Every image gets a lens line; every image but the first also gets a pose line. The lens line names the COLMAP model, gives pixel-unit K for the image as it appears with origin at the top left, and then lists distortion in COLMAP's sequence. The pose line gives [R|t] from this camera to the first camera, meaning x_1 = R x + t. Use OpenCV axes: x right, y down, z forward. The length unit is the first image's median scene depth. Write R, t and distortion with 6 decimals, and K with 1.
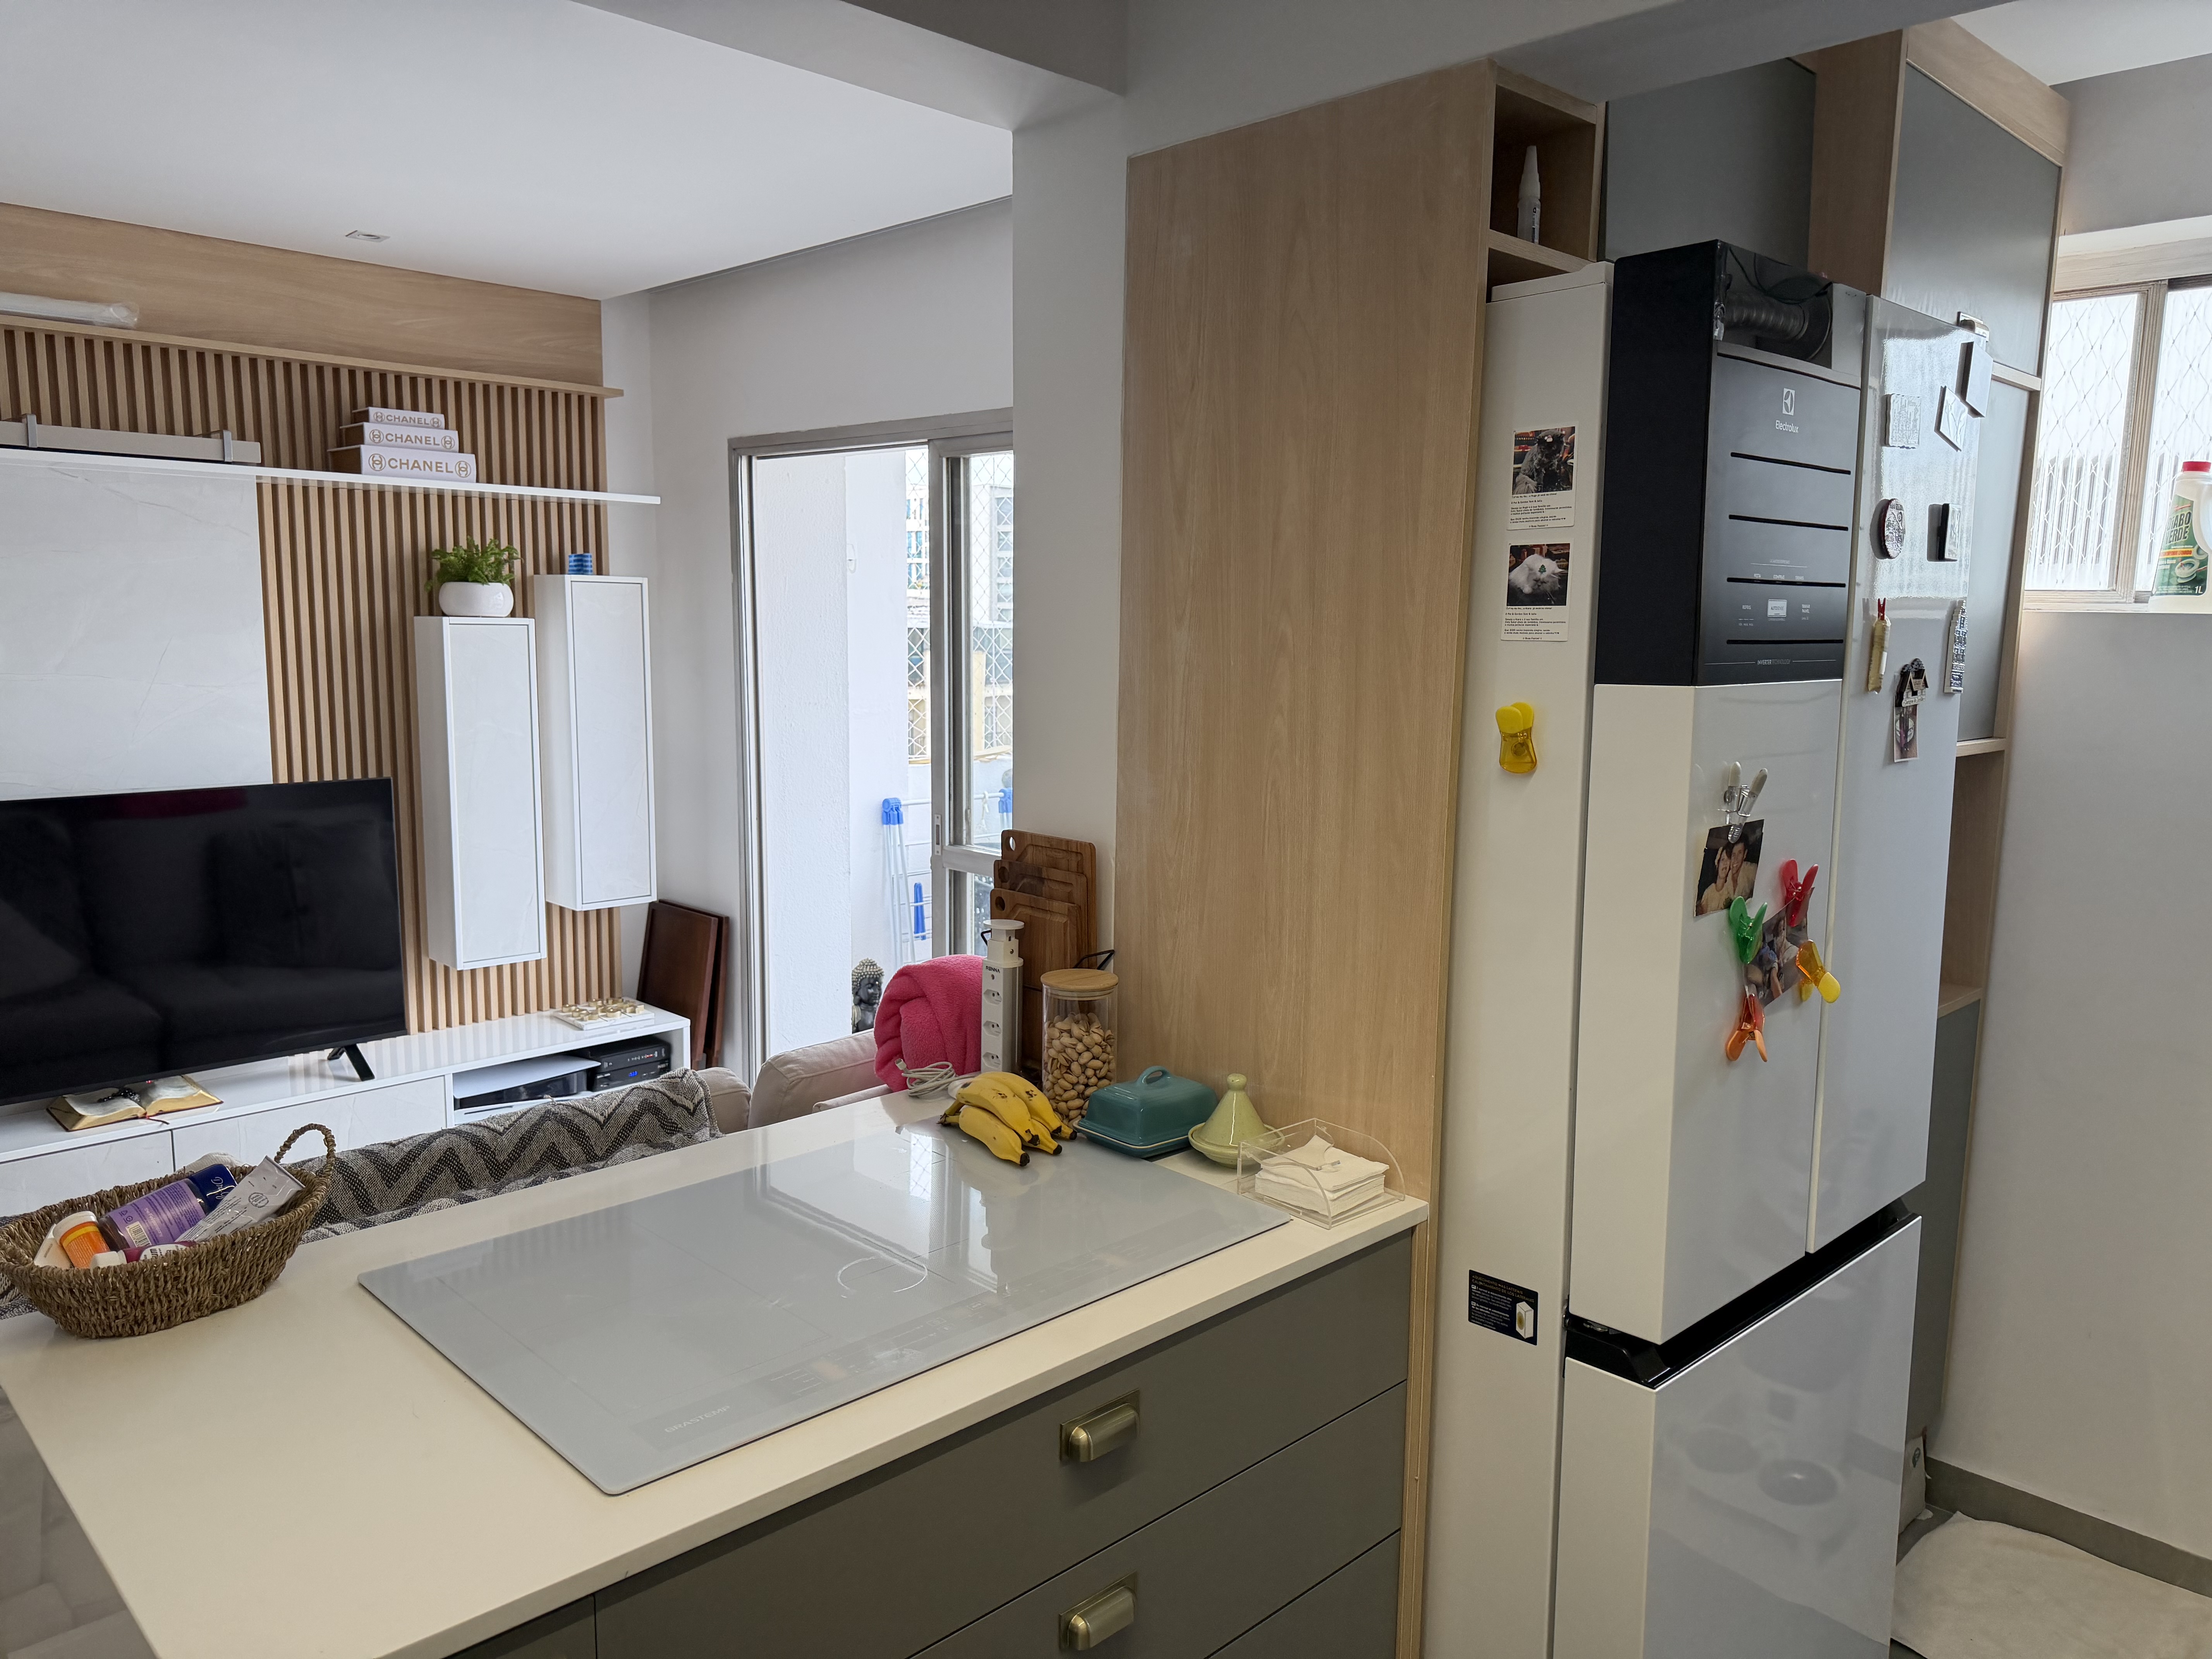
lens RADIAL K [[1536.5, 0, 1106.0], [0, 1536.5, 829.5], [0, 0, 1]] dist [0.029267, -0.050868]
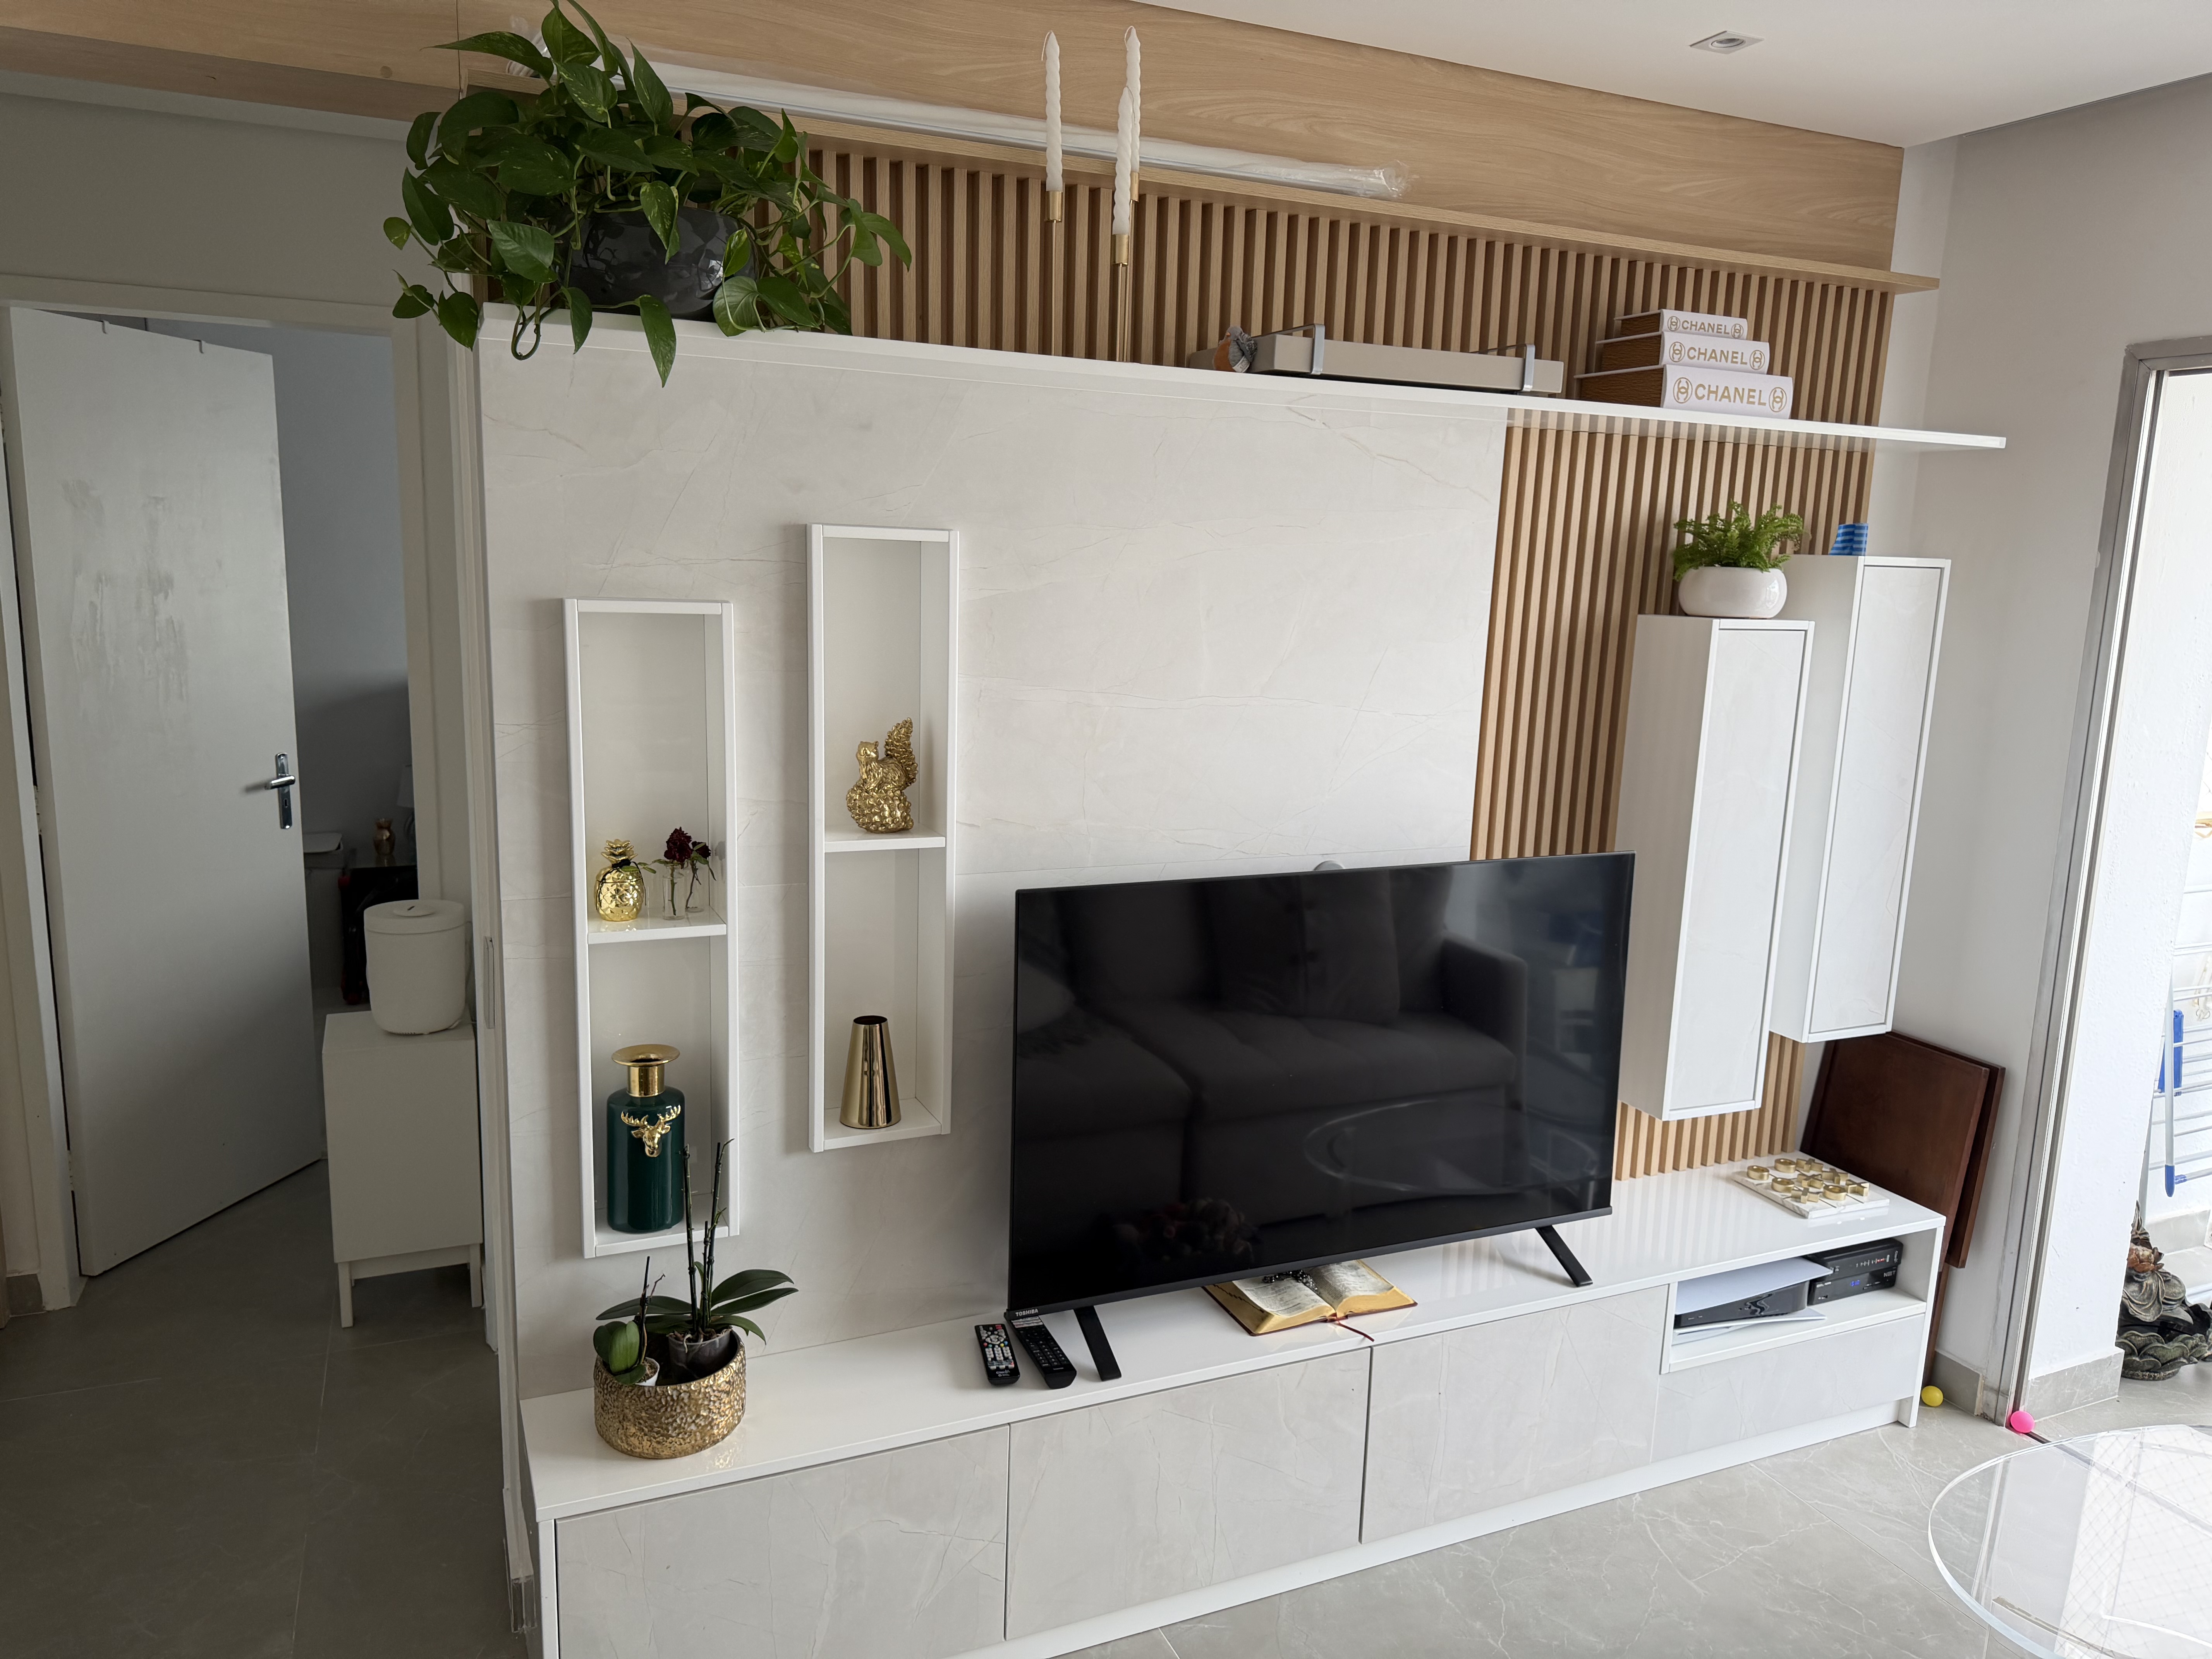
lens RADIAL K [[1536.5, 0, 1106.0], [0, 1536.5, 829.5], [0, 0, 1]] dist [0.029267, -0.050868]
pose [[0.925083, 0.074925, -0.372300, -0.420731], [-0.065596, 0.997135, 0.037678, -0.053326], [0.374057, -0.010434, 0.927347, 0.268178]]
